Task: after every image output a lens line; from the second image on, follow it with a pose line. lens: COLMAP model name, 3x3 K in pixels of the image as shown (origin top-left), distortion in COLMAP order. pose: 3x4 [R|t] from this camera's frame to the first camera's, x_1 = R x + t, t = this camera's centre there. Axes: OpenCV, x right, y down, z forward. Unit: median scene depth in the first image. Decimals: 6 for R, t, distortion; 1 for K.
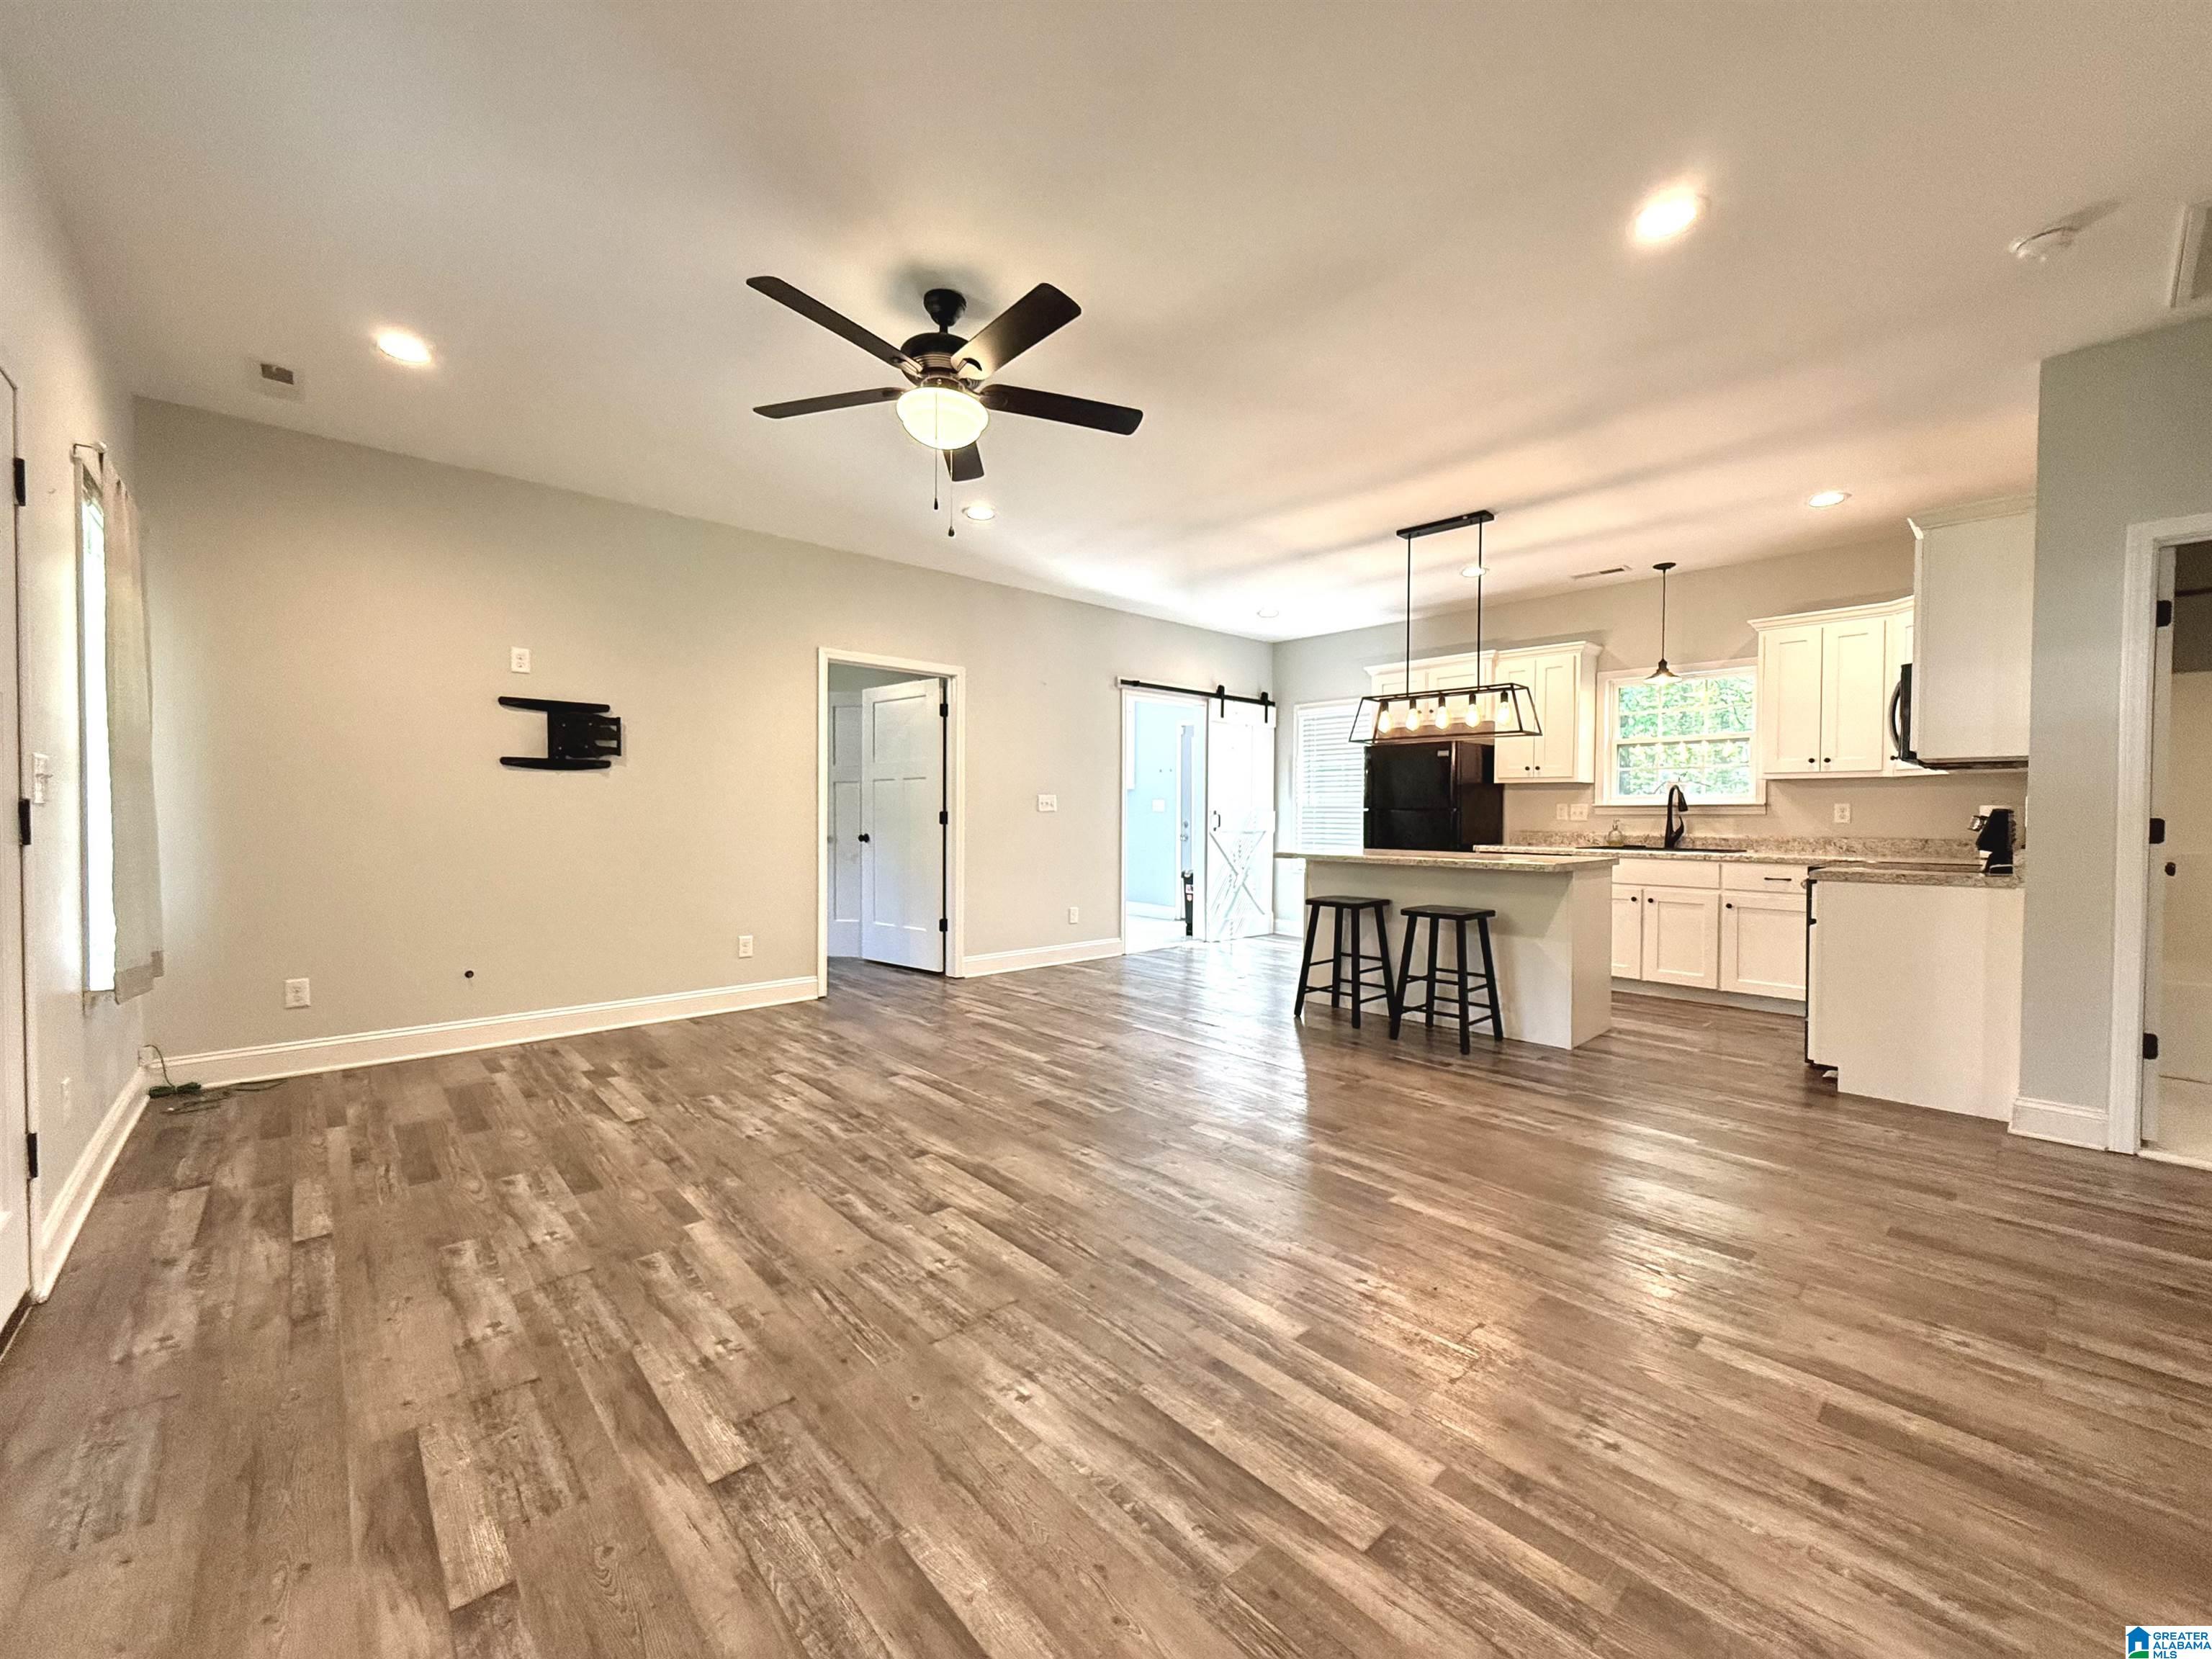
lens RADIAL K [[882.5, 0, 1101.9], [0, 882.5, 826.5], [0, 0, 1]] dist [-0.001434, 0.000838]
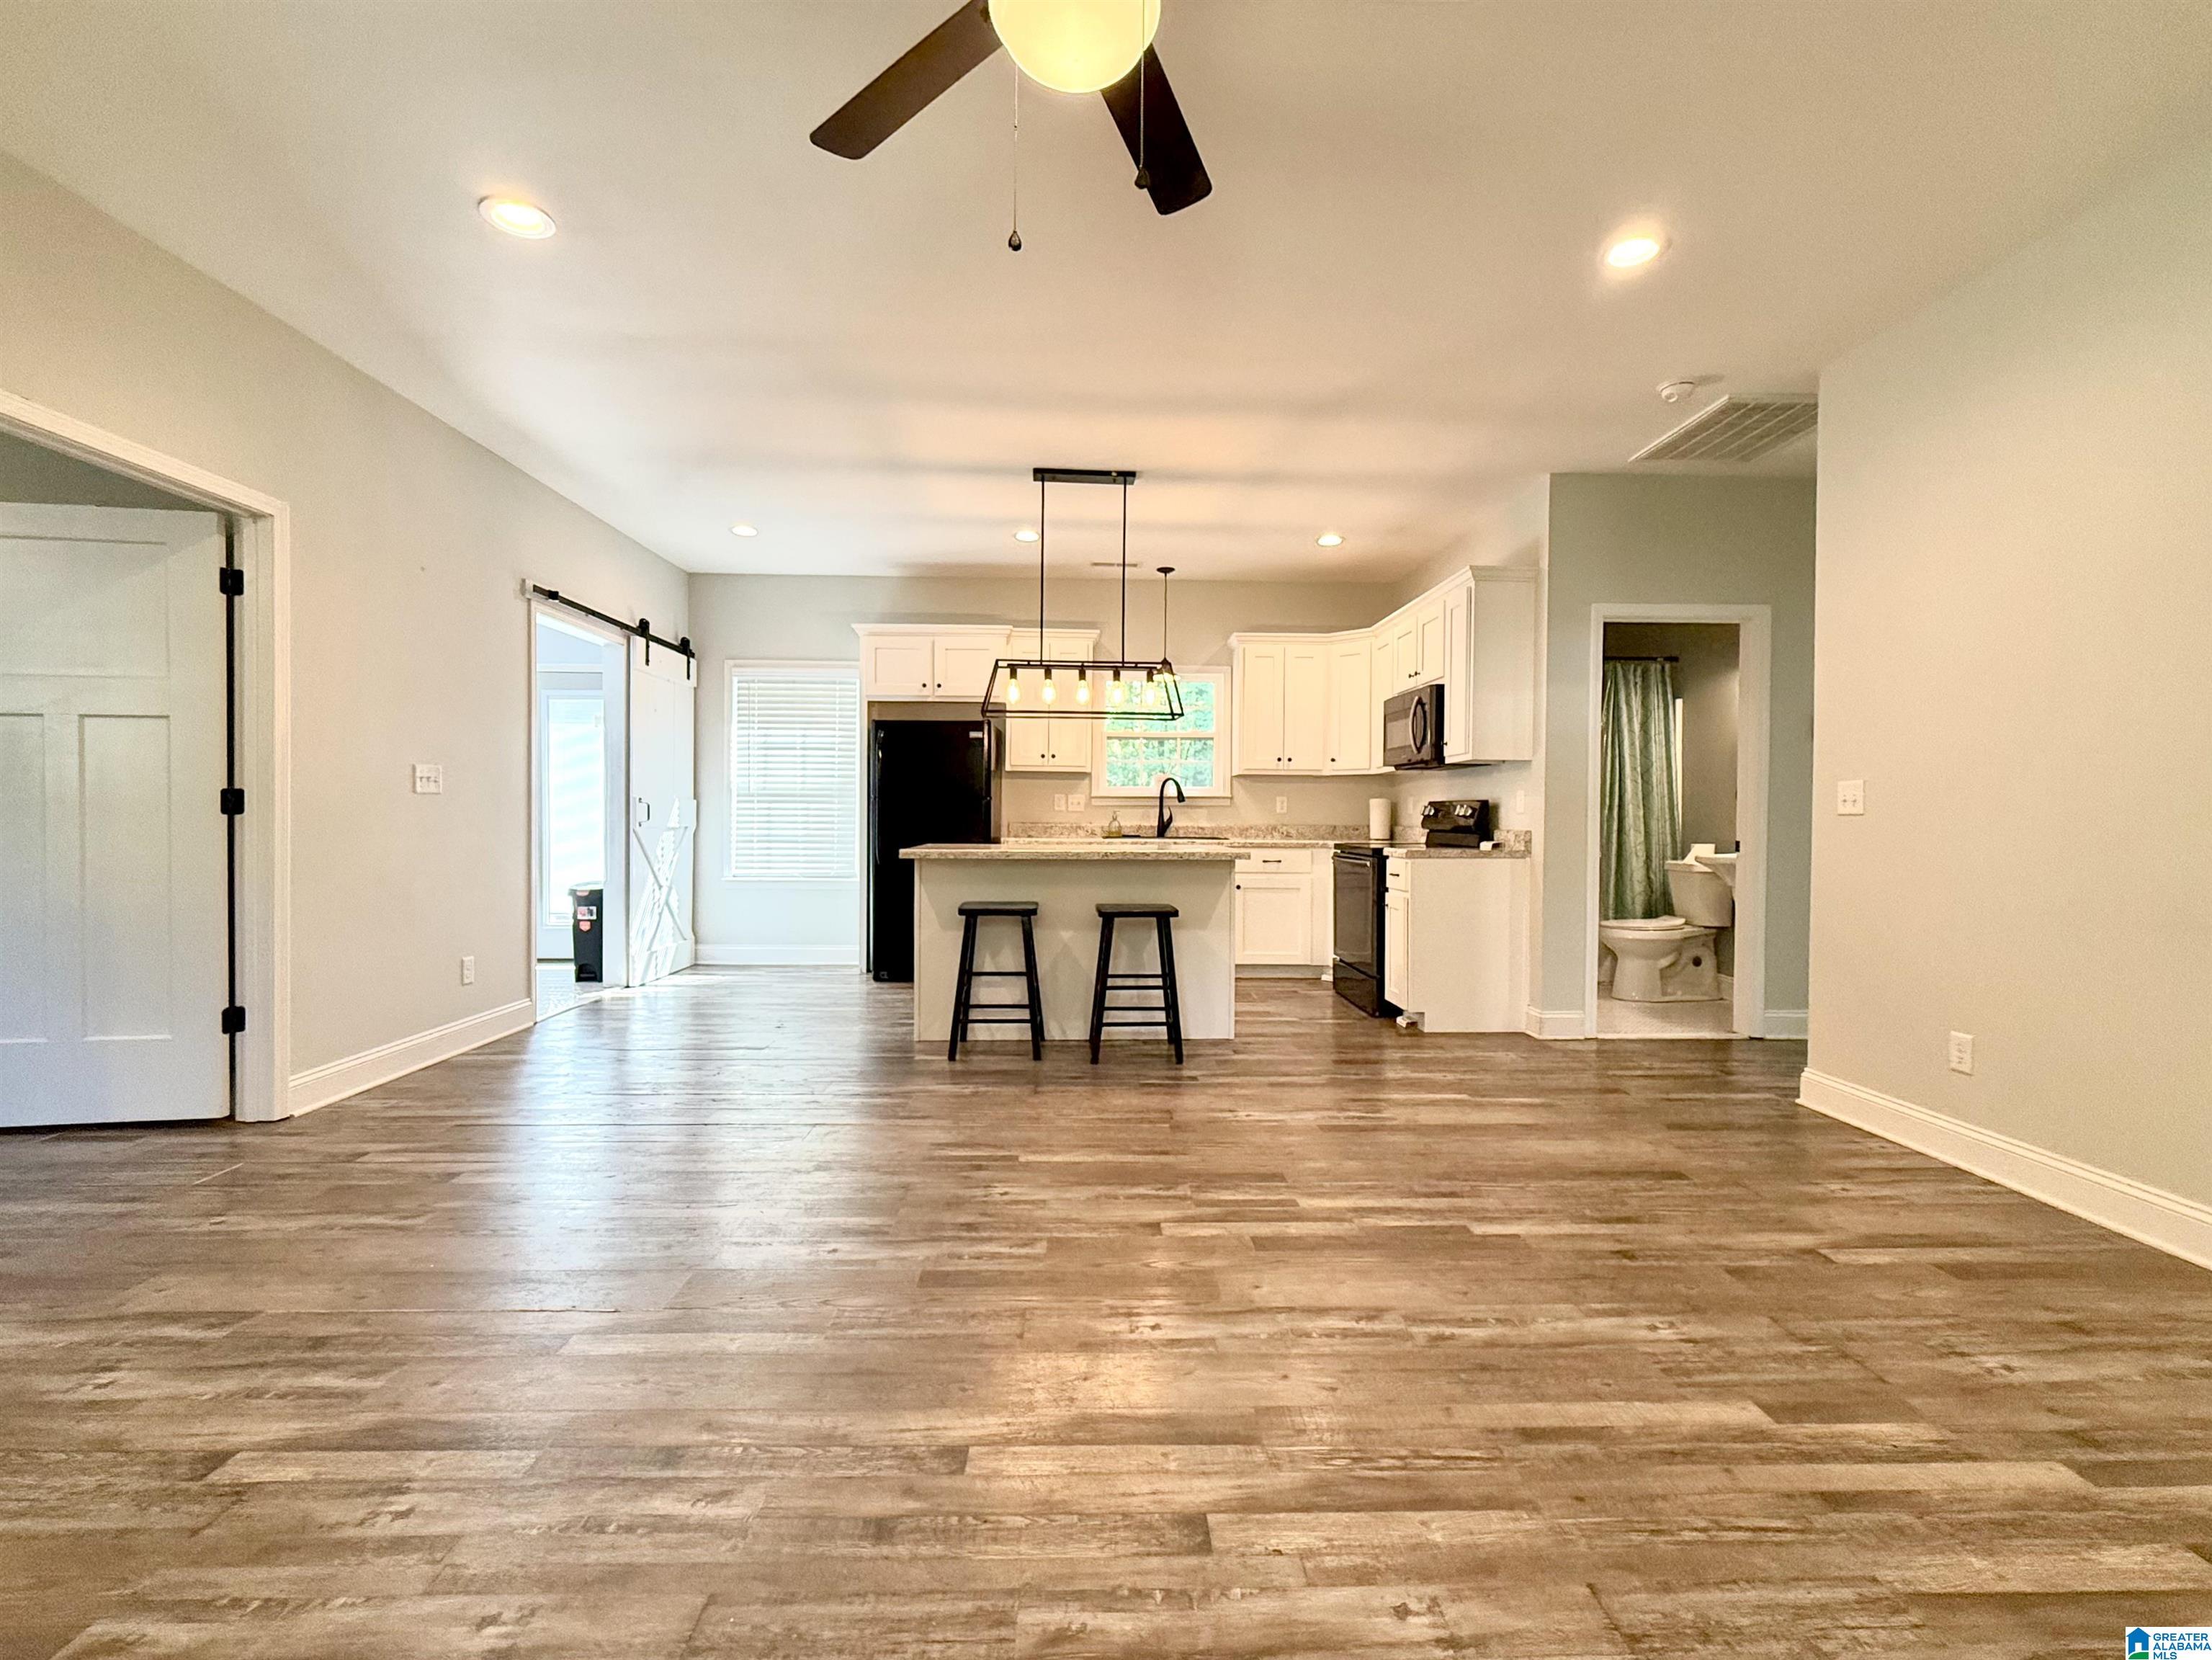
lens RADIAL K [[970.6, 0, 1106.4], [0, 970.6, 826.2], [0, 0, 1]] dist [-0.001250, 0.000400]
pose [[0.648997, -0.008924, 0.760739, -0.354955], [0.007300, 0.999958, 0.005502, 0.005697], [-0.760756, 0.001983, 0.649035, 0.360395]]
